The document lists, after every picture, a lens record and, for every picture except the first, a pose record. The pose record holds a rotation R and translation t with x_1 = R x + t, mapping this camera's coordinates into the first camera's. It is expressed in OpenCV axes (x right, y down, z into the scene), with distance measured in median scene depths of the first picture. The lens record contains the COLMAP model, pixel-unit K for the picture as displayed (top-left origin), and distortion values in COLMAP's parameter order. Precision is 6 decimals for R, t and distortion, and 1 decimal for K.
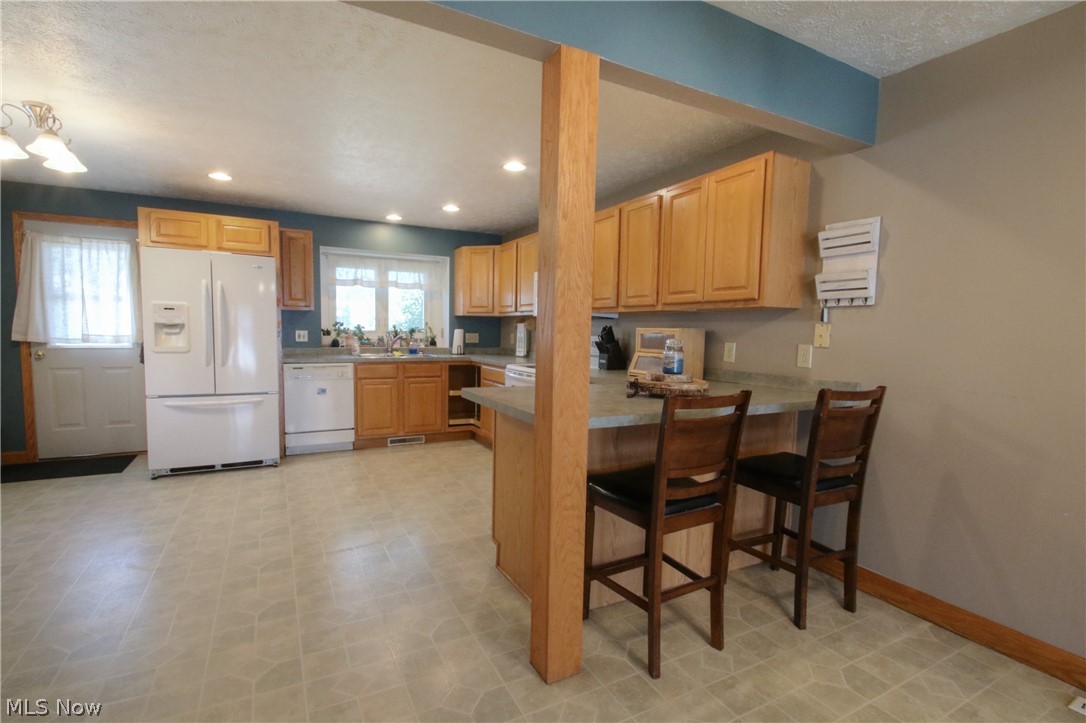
lens RADIAL K [[501.1, 0, 530.5], [0, 501.1, 373.0], [0, 0, 1]] dist [0.012189, -0.017018]
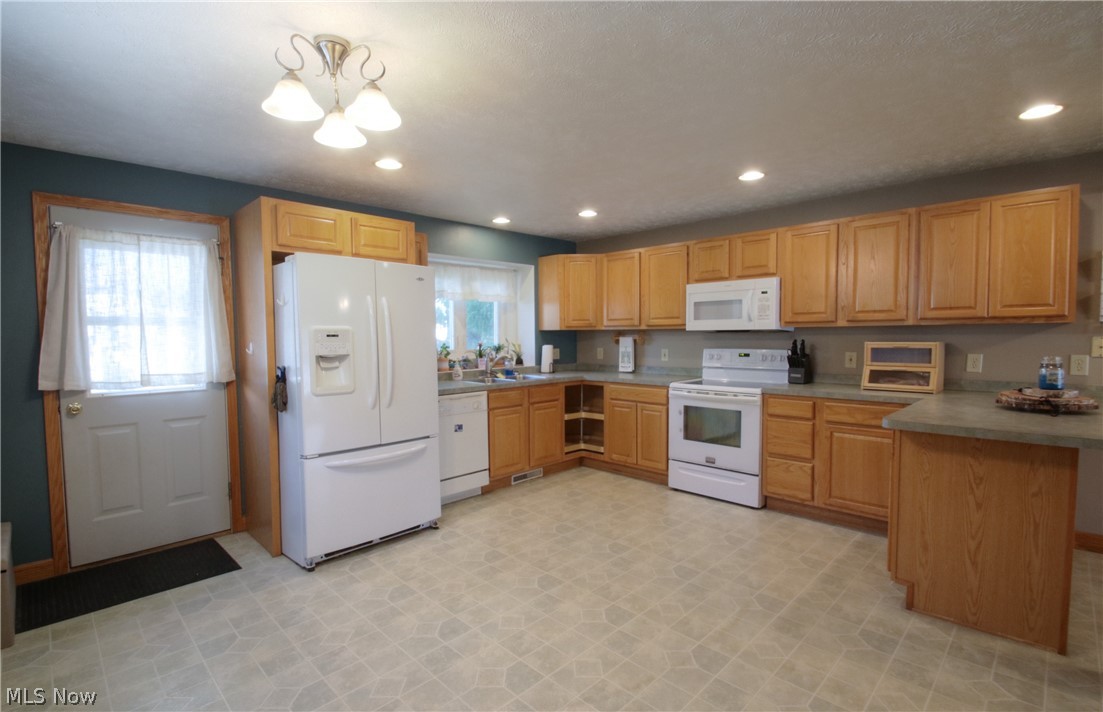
lens RADIAL K [[512.1, 0, 540.2], [0, 512.1, 361.5], [0, 0, 1]] dist [0.010232, -0.016564]
pose [[0.955196, -0.044063, 0.292676, -0.609705], [0.053509, 0.998271, -0.024344, -0.051572], [-0.291098, 0.038914, 0.955902, 0.175739]]
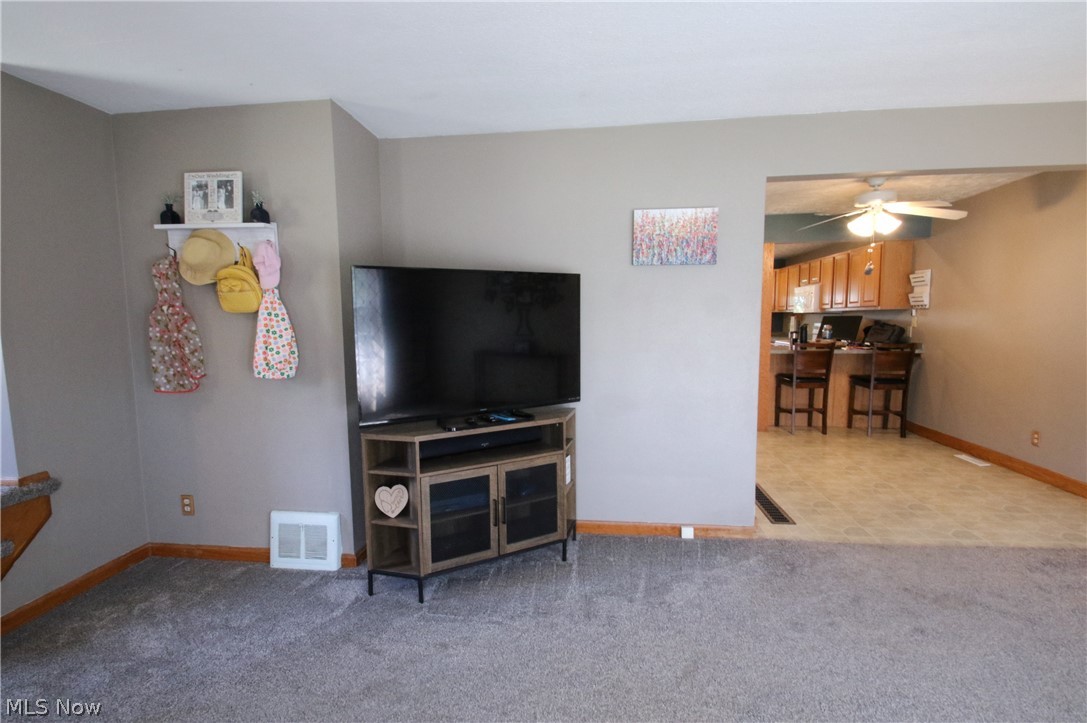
lens RADIAL K [[518.9, 0, 530.6], [0, 518.9, 371.6], [0, 0, 1]] dist [0.012772, -0.017653]
pose [[0.817836, 0.030821, -0.574625, 0.329082], [-0.022591, 0.999514, 0.021457, 0.080734], [0.575007, -0.004567, 0.818136, -1.115506]]
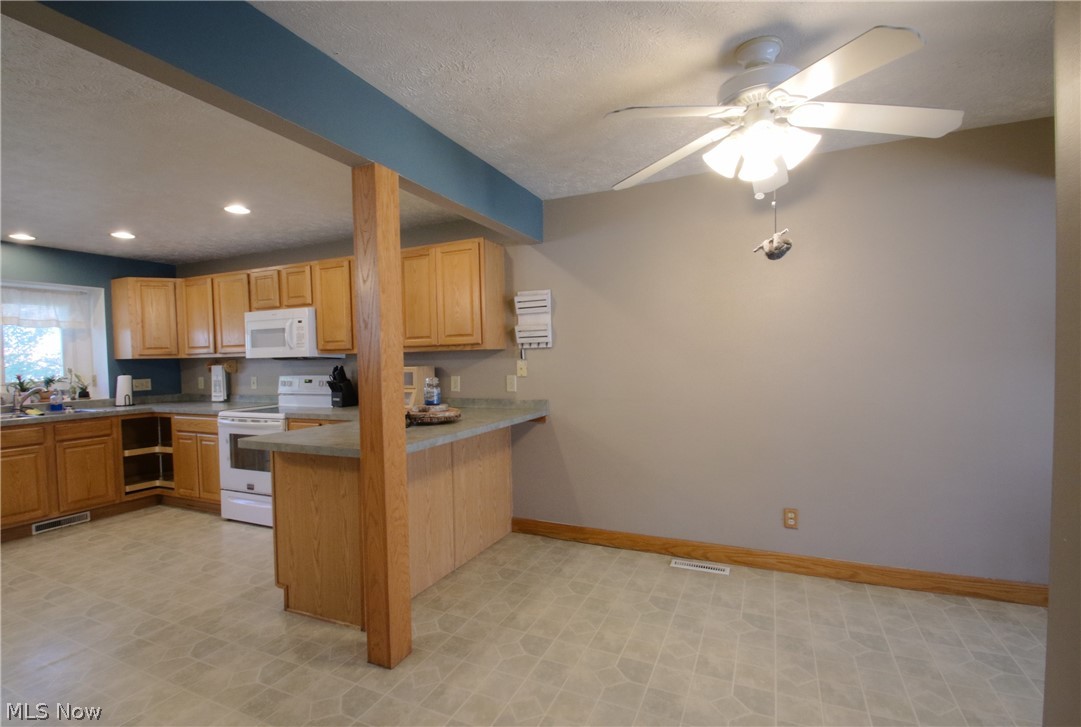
lens RADIAL K [[506.3, 0, 533.5], [0, 506.3, 375.1], [0, 0, 1]] dist [0.015165, -0.018671]
pose [[0.791208, -0.057260, 0.608861, -0.169159], [0.089257, 0.995758, -0.022343, -0.012938], [-0.604999, 0.072023, 0.792962, -0.099121]]
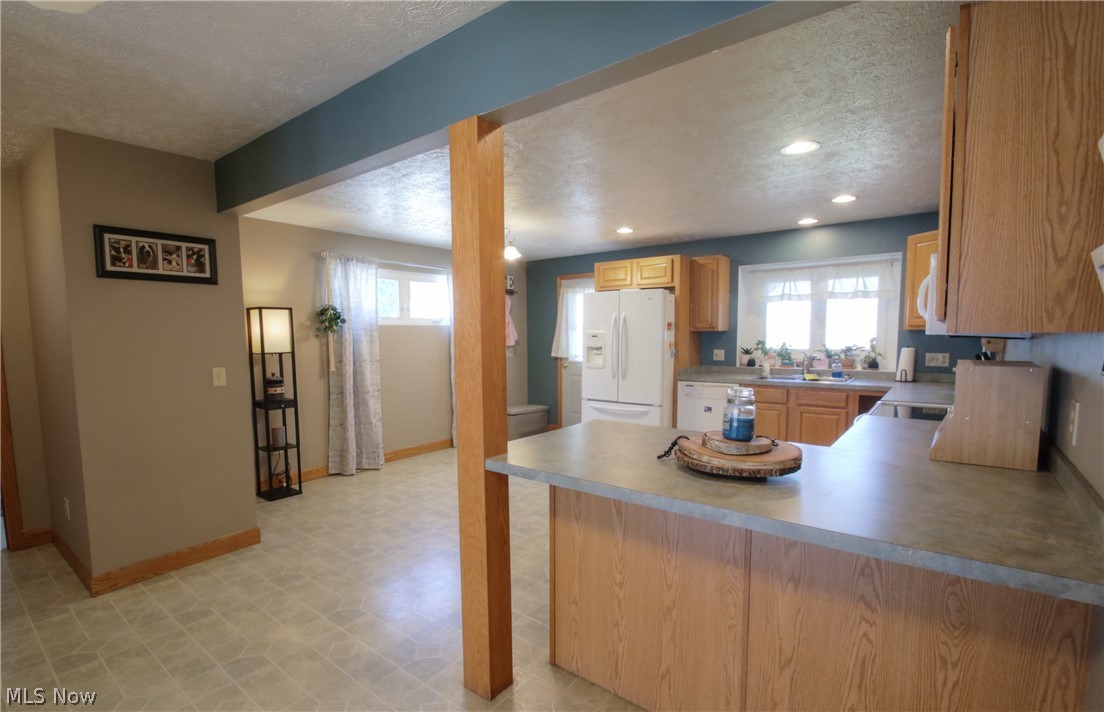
lens RADIAL K [[510.1, 0, 537.2], [0, 510.1, 380.4], [0, 0, 1]] dist [0.003473, -0.014880]
pose [[0.405024, 0.062809, -0.912146, 0.466697], [-0.061924, 0.997231, 0.041172, -0.051884], [0.912207, 0.039808, 0.407792, 0.276152]]
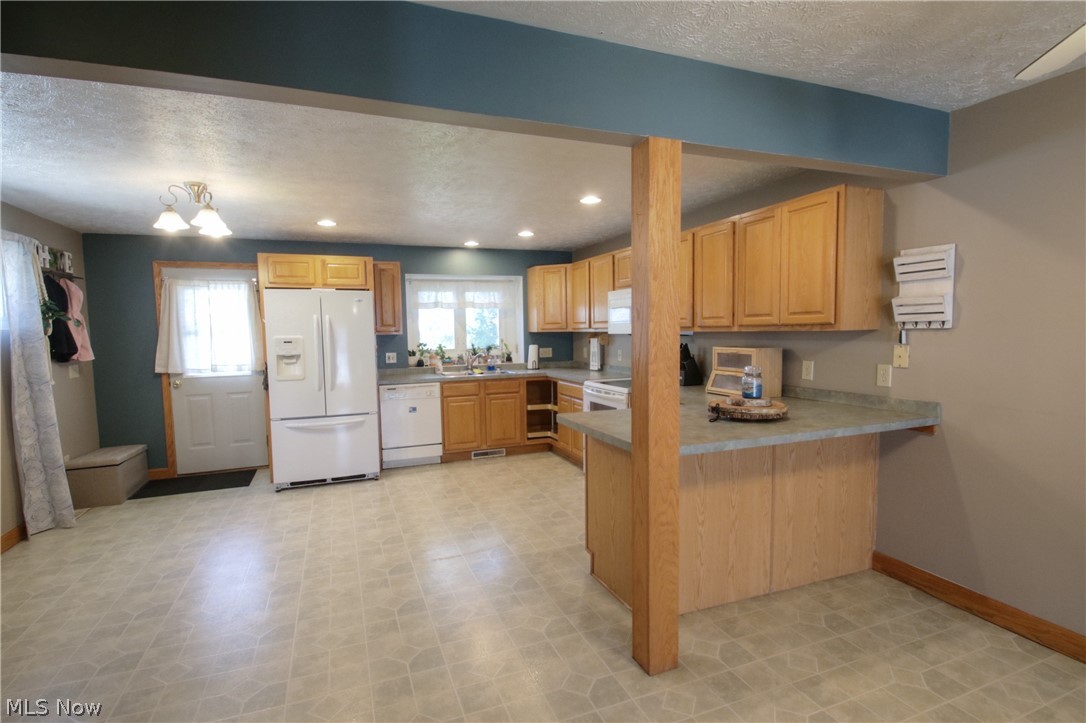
lens RADIAL K [[518.5, 0, 530.1], [0, 518.5, 371.6], [0, 0, 1]] dist [0.012772, -0.017653]
pose [[0.992596, -0.027573, -0.118294, -0.033428], [0.026900, 0.999612, -0.007287, -0.035169], [0.118449, 0.004051, 0.992952, -0.098054]]
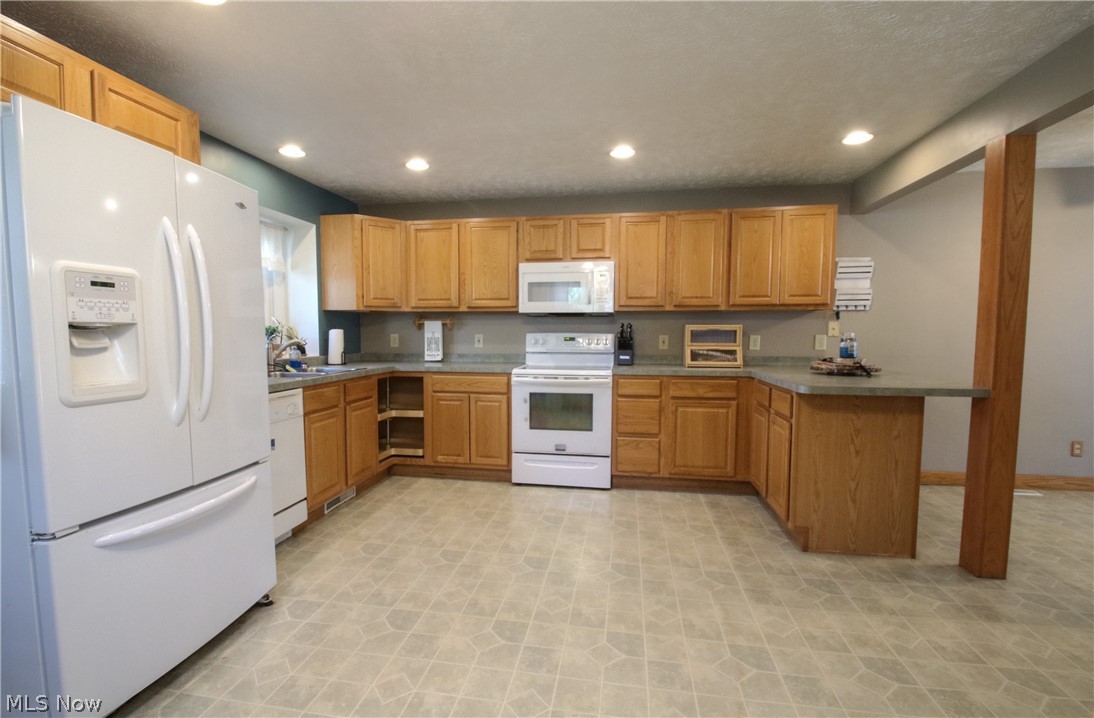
lens RADIAL K [[506.5, 0, 533.2], [0, 506.5, 368.5], [0, 0, 1]] dist [0.001132, -0.011104]
pose [[0.609794, -0.076190, 0.788889, -0.773283], [0.078710, 0.996270, 0.035378, -0.050735], [-0.788642, 0.040520, 0.613517, 0.491115]]
